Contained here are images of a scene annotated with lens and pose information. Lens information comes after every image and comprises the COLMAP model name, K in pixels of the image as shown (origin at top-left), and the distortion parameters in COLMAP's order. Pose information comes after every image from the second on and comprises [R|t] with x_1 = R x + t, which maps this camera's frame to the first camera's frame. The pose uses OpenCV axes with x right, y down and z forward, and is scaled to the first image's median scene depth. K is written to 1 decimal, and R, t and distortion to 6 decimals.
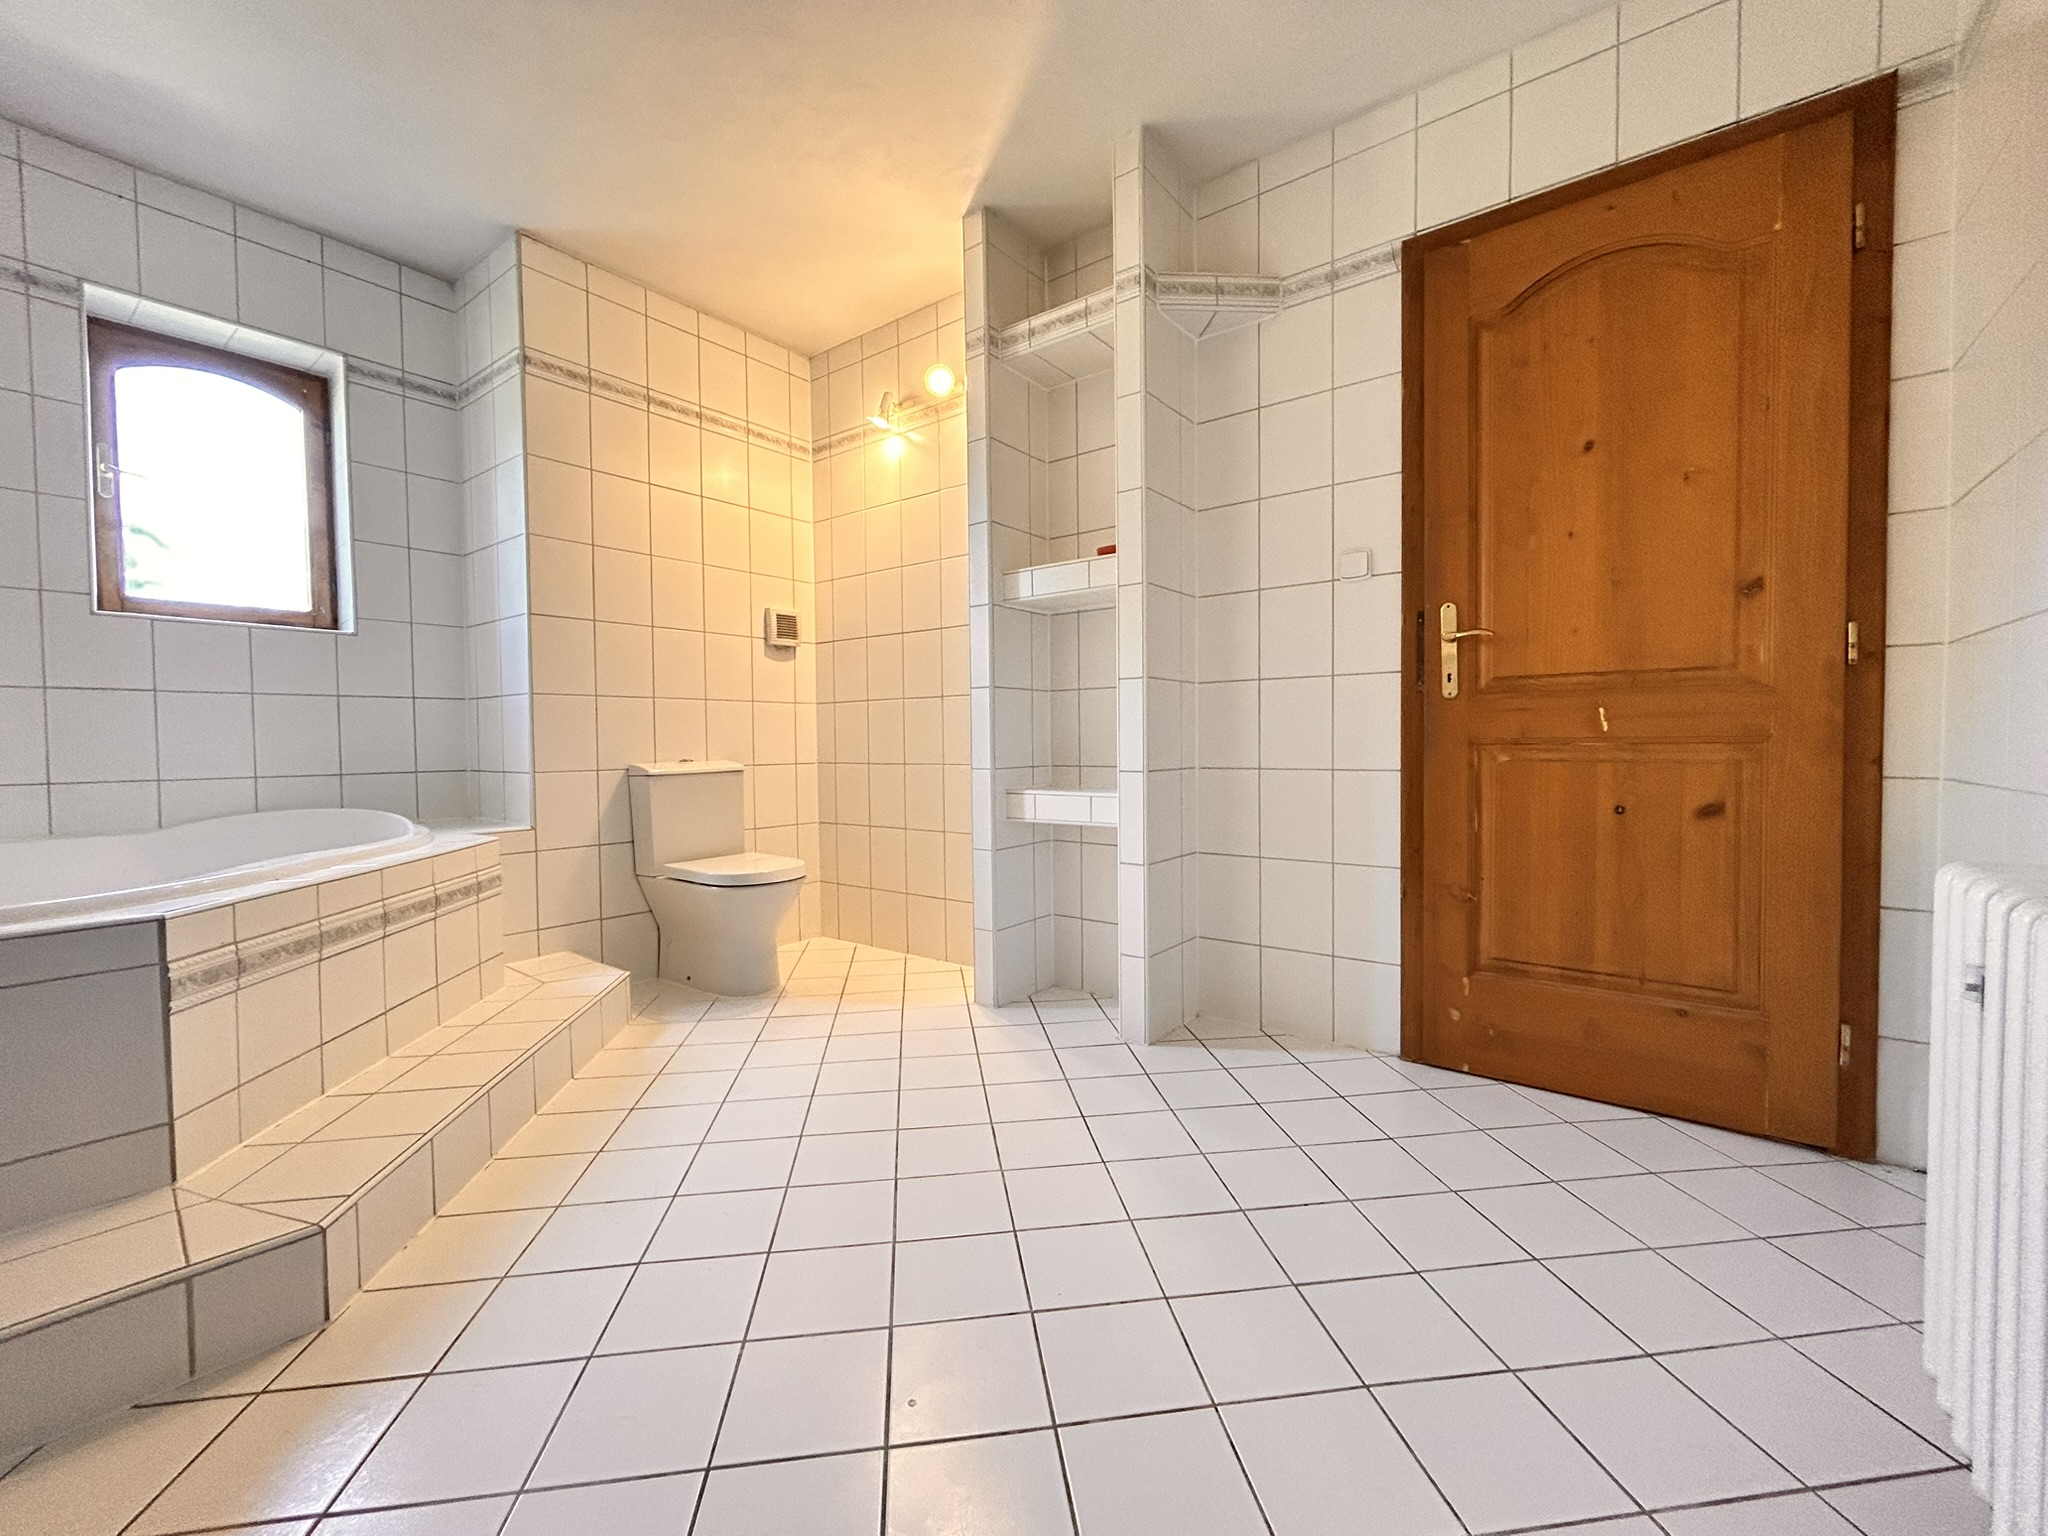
lens RADIAL K [[832.3, 0, 1019.5], [0, 832.3, 763.1], [0, 0, 1]] dist [-0.004511, 0.000999]
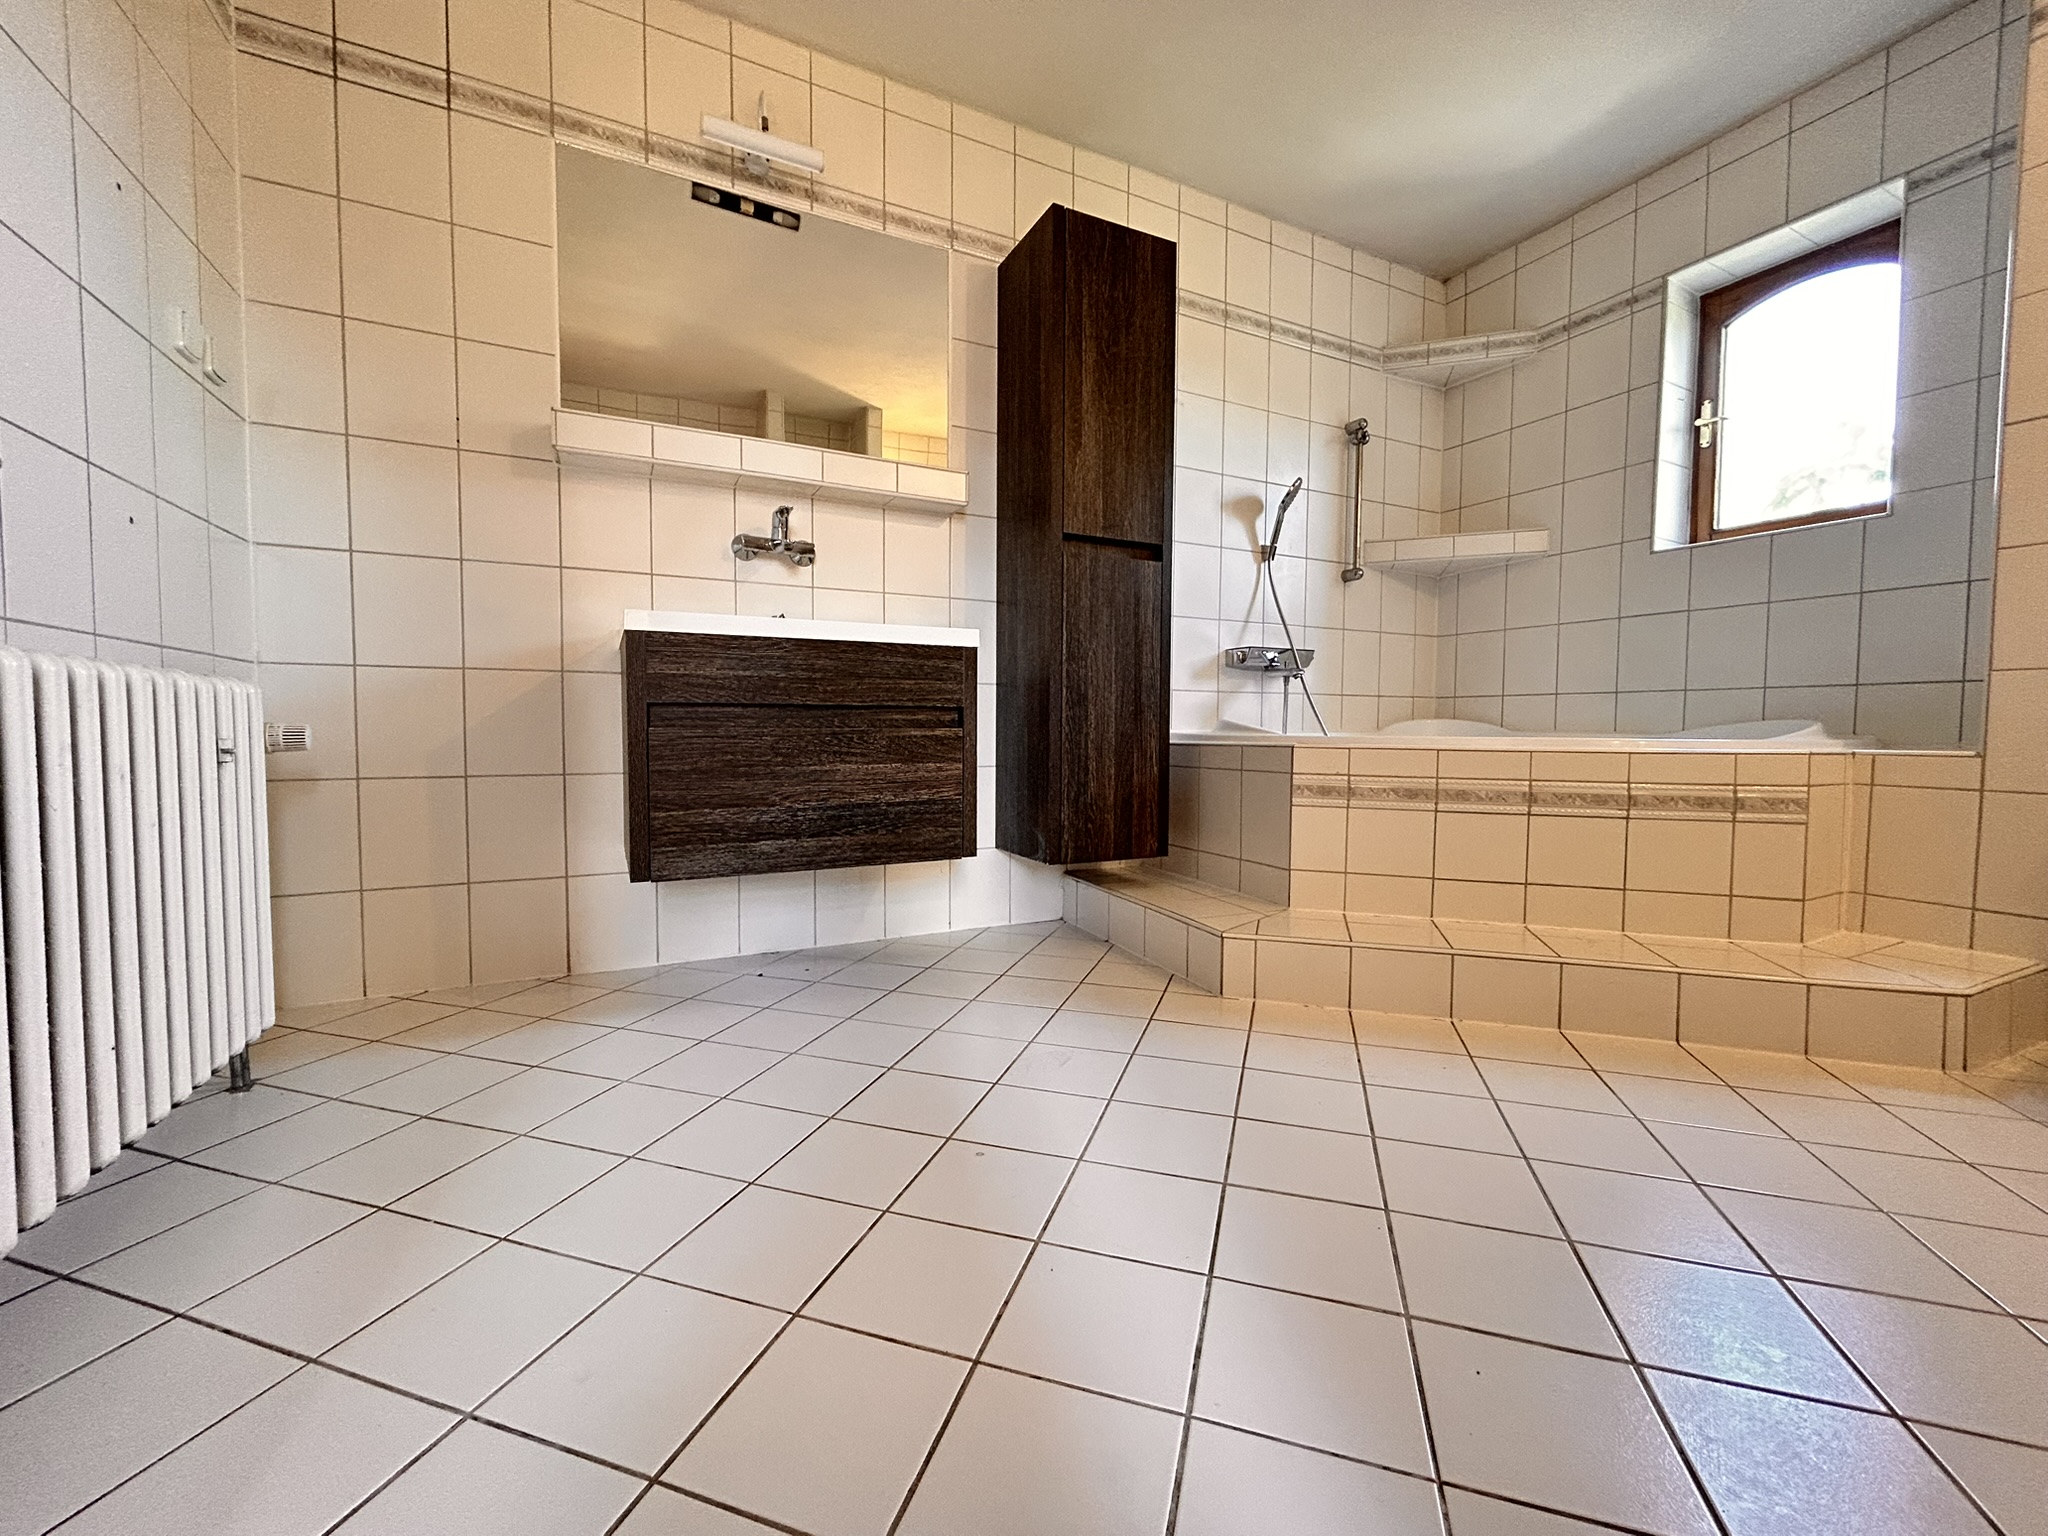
lens RADIAL K [[832.3, 0, 1023.2], [0, 832.3, 770.0], [0, 0, 1]] dist [-0.004511, 0.000999]
pose [[-0.425725, 0.054837, -0.903190, 0.425406], [-0.025928, 0.997013, 0.072754, 0.077531], [0.904481, 0.054391, -0.423031, 0.742252]]
